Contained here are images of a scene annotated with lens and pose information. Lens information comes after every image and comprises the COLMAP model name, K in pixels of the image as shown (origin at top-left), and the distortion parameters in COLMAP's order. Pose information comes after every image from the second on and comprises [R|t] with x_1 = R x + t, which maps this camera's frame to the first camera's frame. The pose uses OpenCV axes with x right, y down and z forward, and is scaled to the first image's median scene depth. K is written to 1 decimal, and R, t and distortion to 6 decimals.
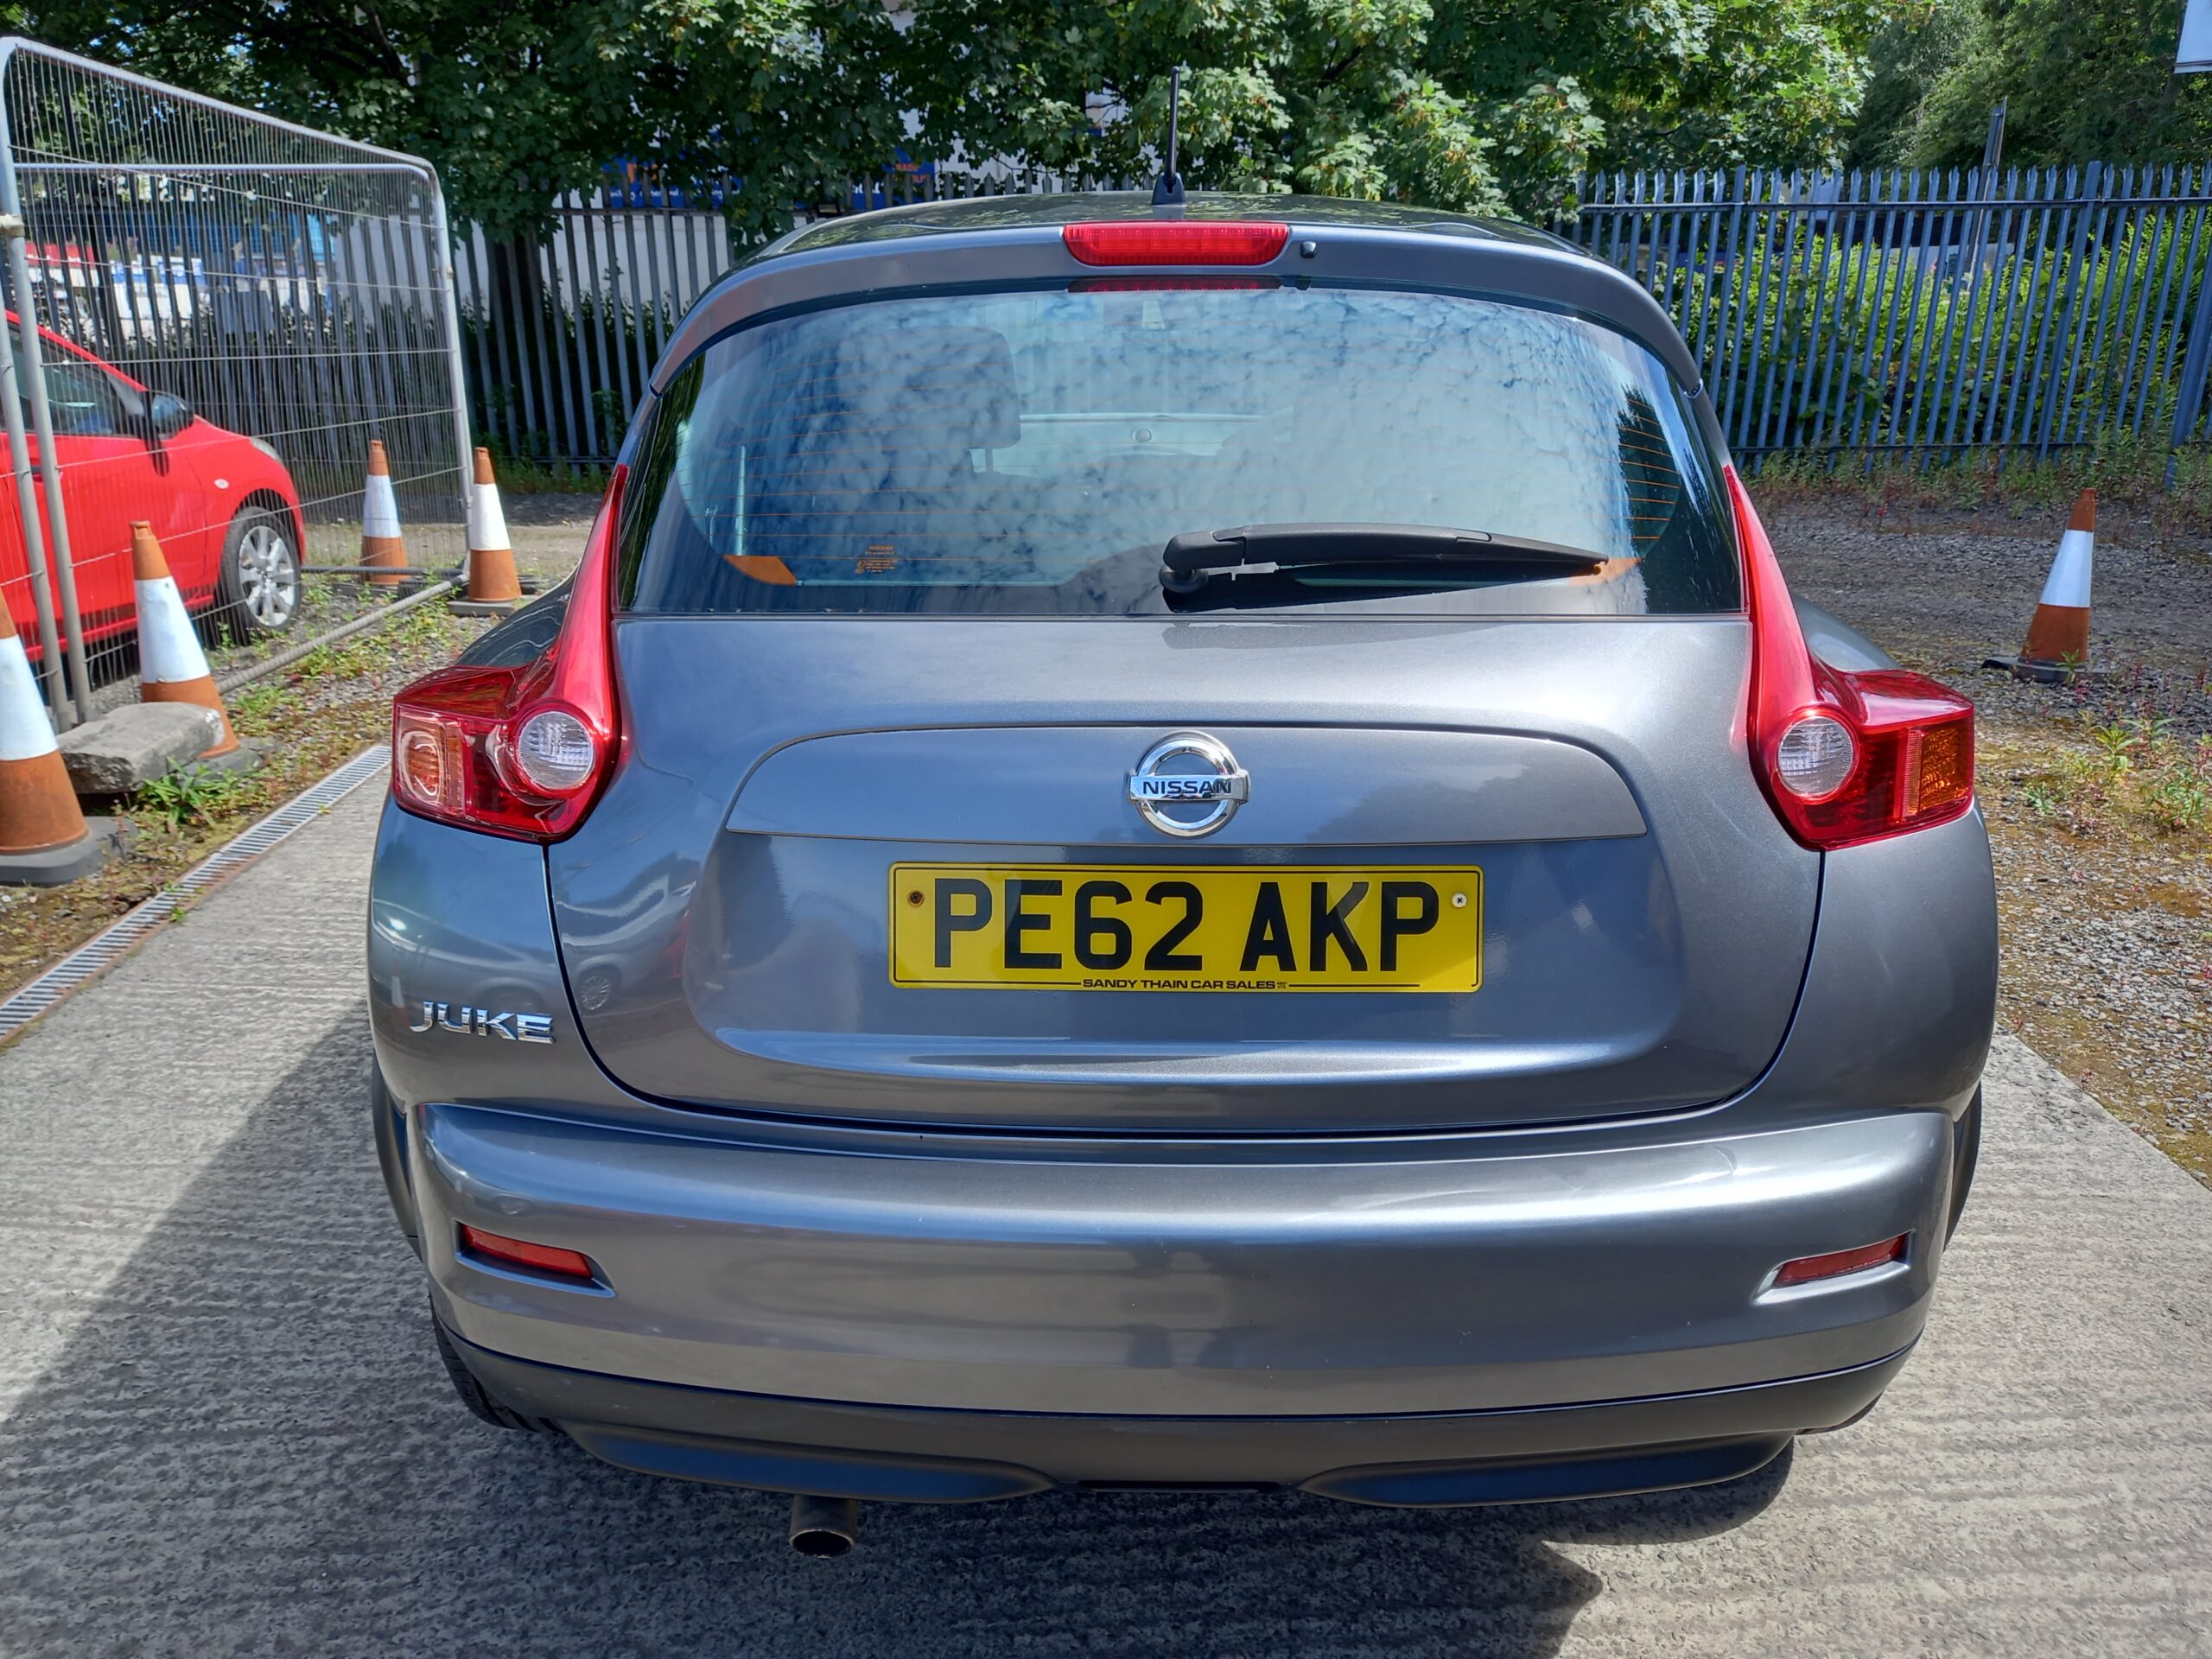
lens RADIAL K [[1633.7, 0, 1127.3], [0, 1633.7, 817.8], [0, 0, 1]] dist [0.054341, -0.050169]
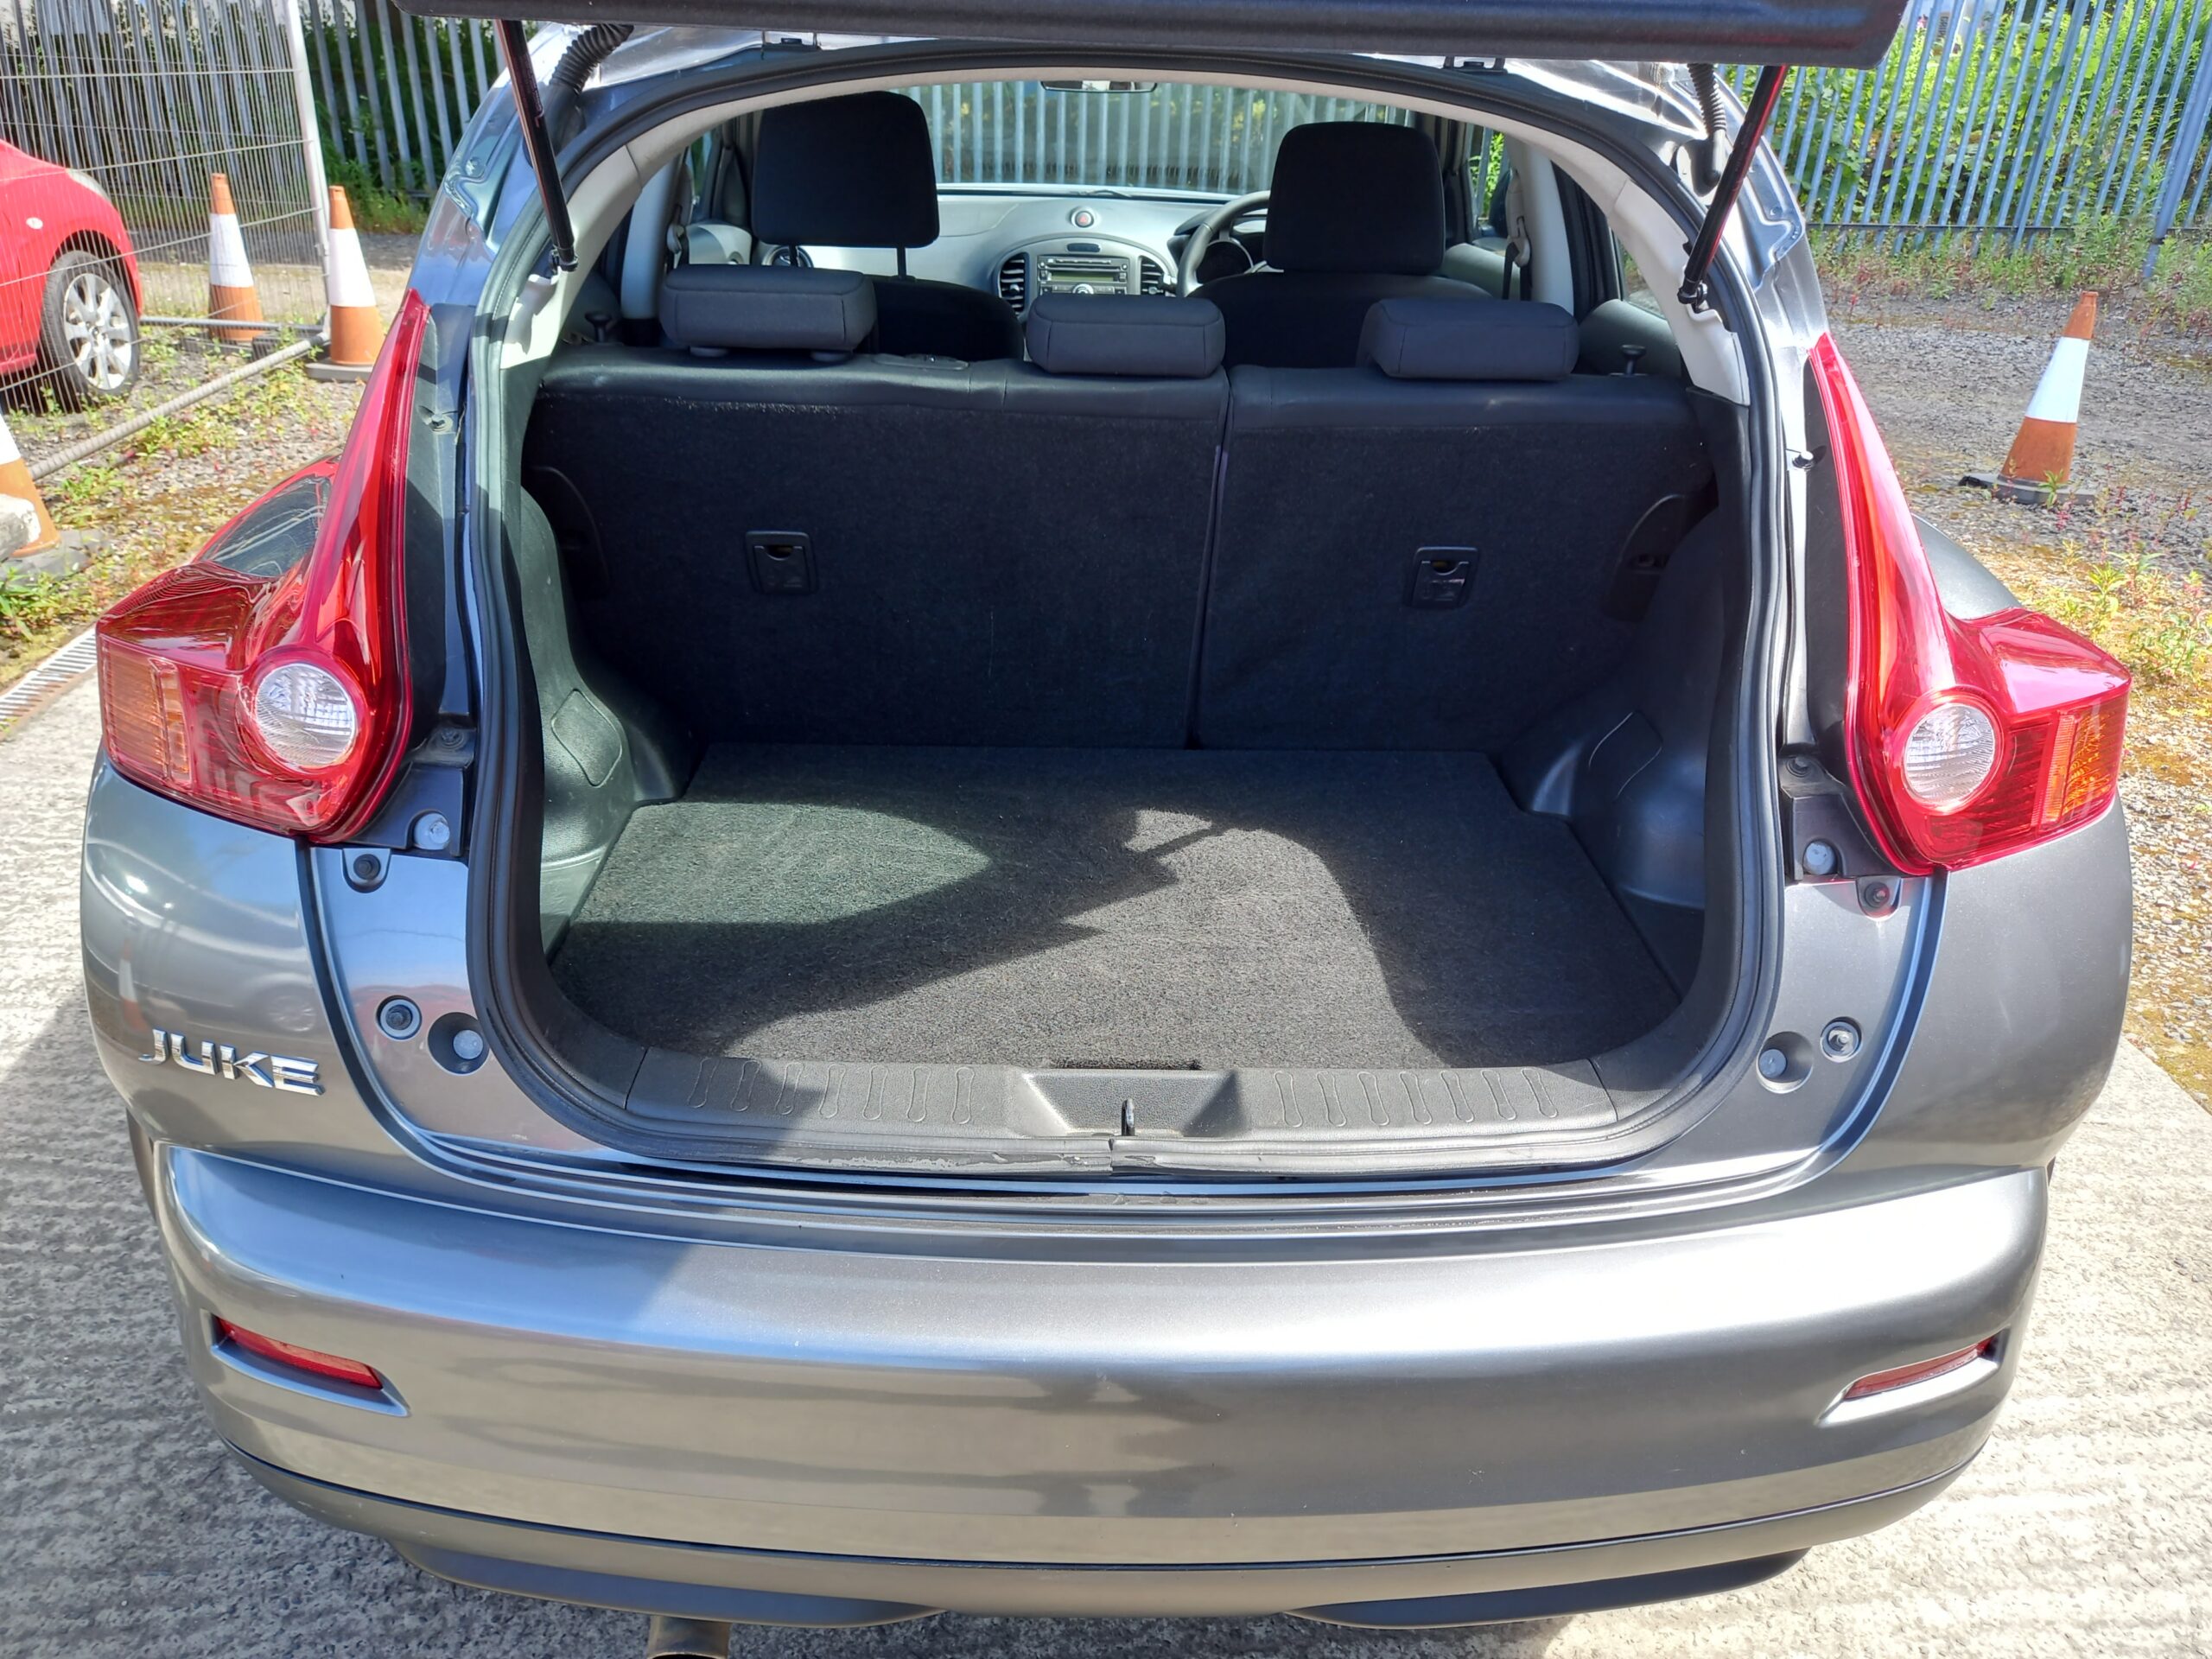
lens RADIAL K [[1633.7, 0, 1119.9], [0, 1633.7, 838.8], [0, 0, 1]] dist [0.054341, -0.050169]
pose [[0.998956, 0.015281, 0.043047, -0.003648], [-0.021635, 0.988259, 0.151245, -0.046357], [-0.040230, -0.152019, 0.987559, 0.101857]]
